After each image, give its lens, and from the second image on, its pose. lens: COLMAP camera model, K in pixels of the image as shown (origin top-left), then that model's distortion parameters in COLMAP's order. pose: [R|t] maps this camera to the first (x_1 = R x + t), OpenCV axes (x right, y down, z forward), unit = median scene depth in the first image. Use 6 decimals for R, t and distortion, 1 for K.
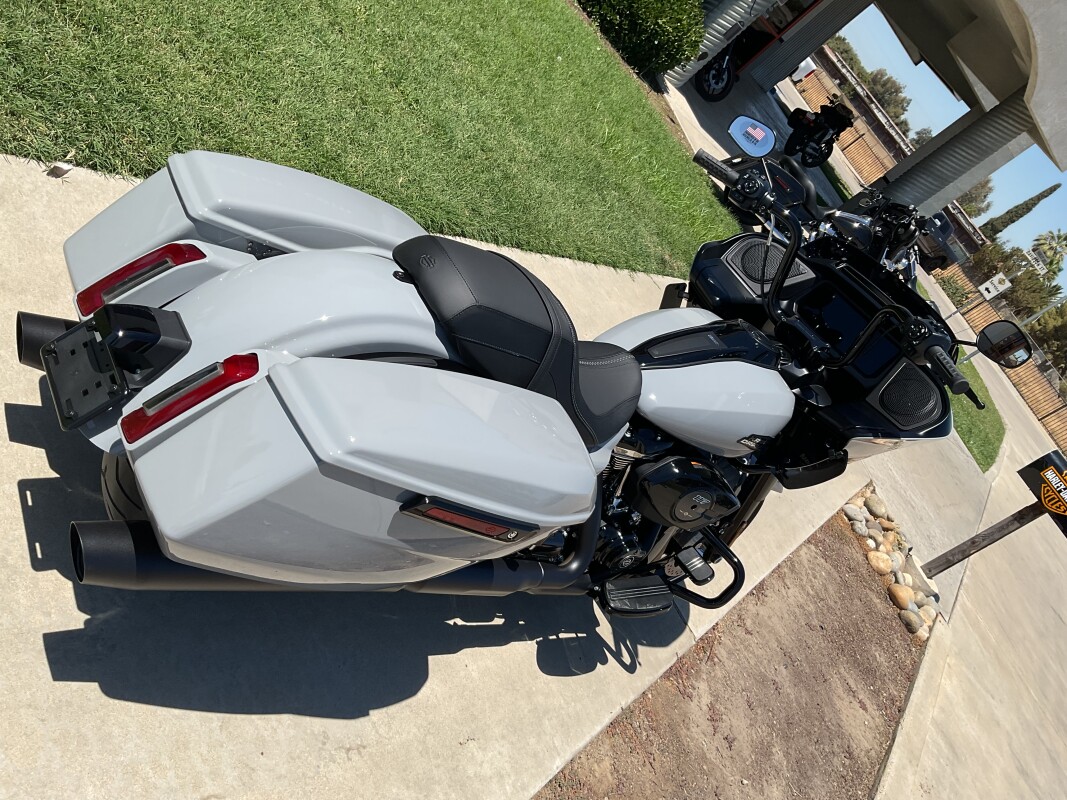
lens RADIAL K [[880.1, 0, 533.5], [0, 880.1, 400.0], [0, 0, 1]] dist [0.075342, -0.139076]
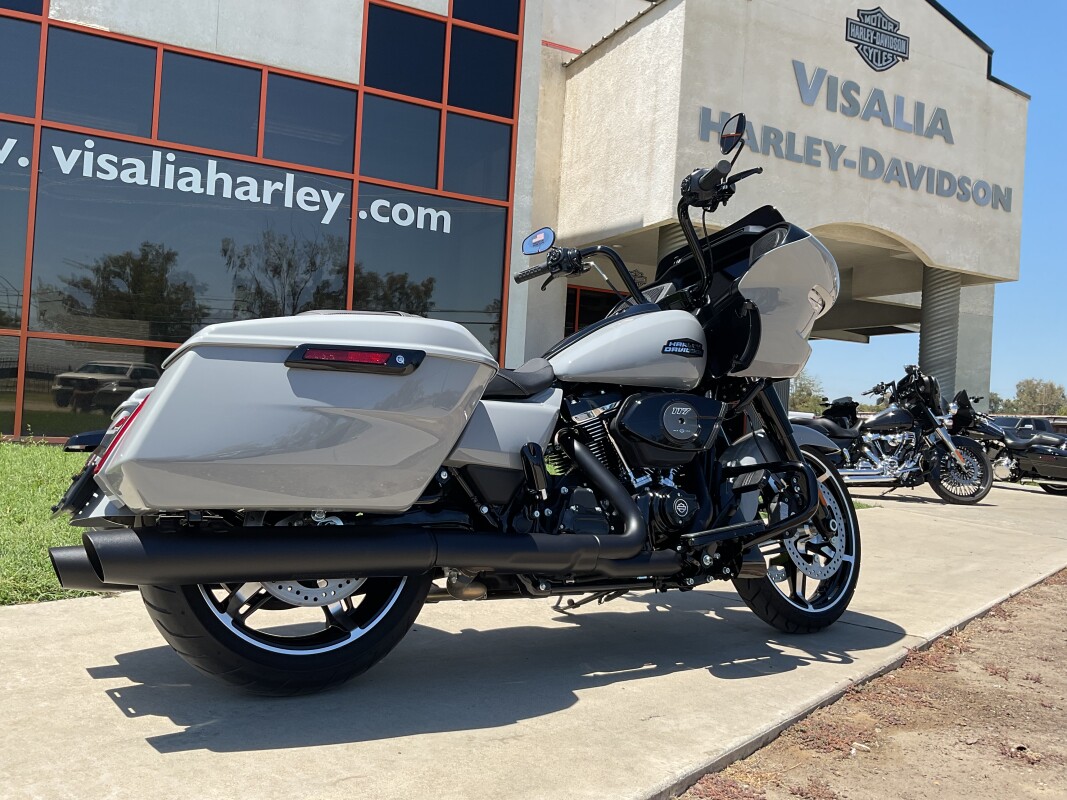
lens RADIAL K [[880.1, 0, 533.5], [0, 880.1, 400.0], [0, 0, 1]] dist [0.075342, -0.139076]
pose [[0.735240, -0.673595, 0.075438, -0.012484], [0.581251, 0.569334, -0.581383, 0.676766], [0.348667, 0.471305, 0.810125, 0.078797]]
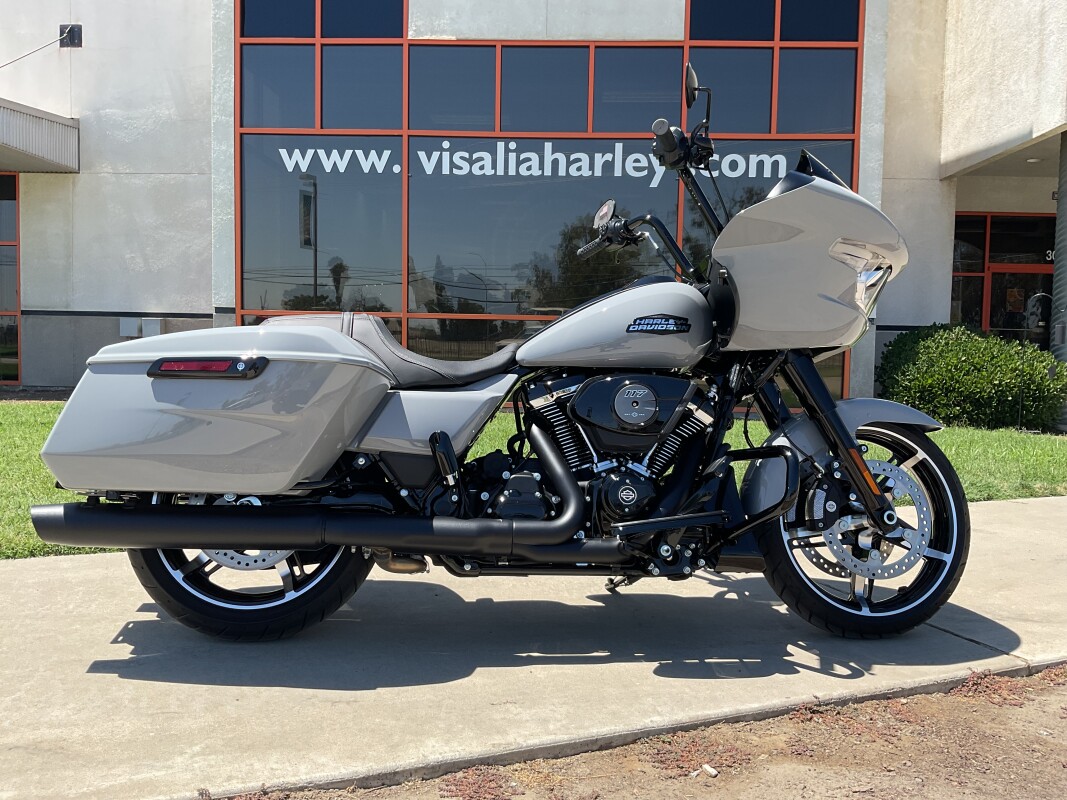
lens RADIAL K [[880.1, 0, 533.5], [0, 880.1, 400.0], [0, 0, 1]] dist [0.075342, -0.139076]
pose [[0.655795, -0.686416, -0.314270, 0.464717], [0.258113, 0.595063, -0.761103, 0.933419], [0.709444, 0.418011, 0.567412, 0.381147]]
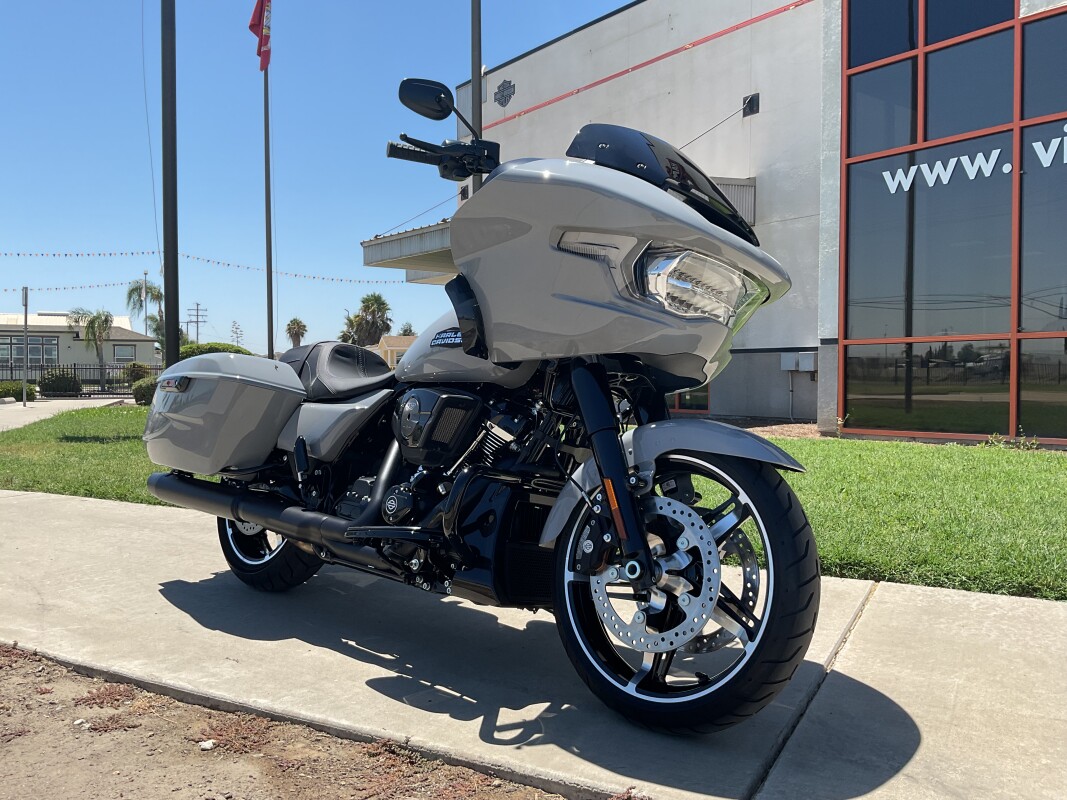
lens RADIAL K [[883.5, 0, 531.0], [0, 883.5, 401.2], [0, 0, 1]] dist [0.053045, -0.103548]
pose [[0.198754, -0.696078, -0.689907, 1.021209], [-0.441345, 0.564961, -0.697161, 0.837456], [0.875049, 0.443051, -0.194922, 1.443807]]
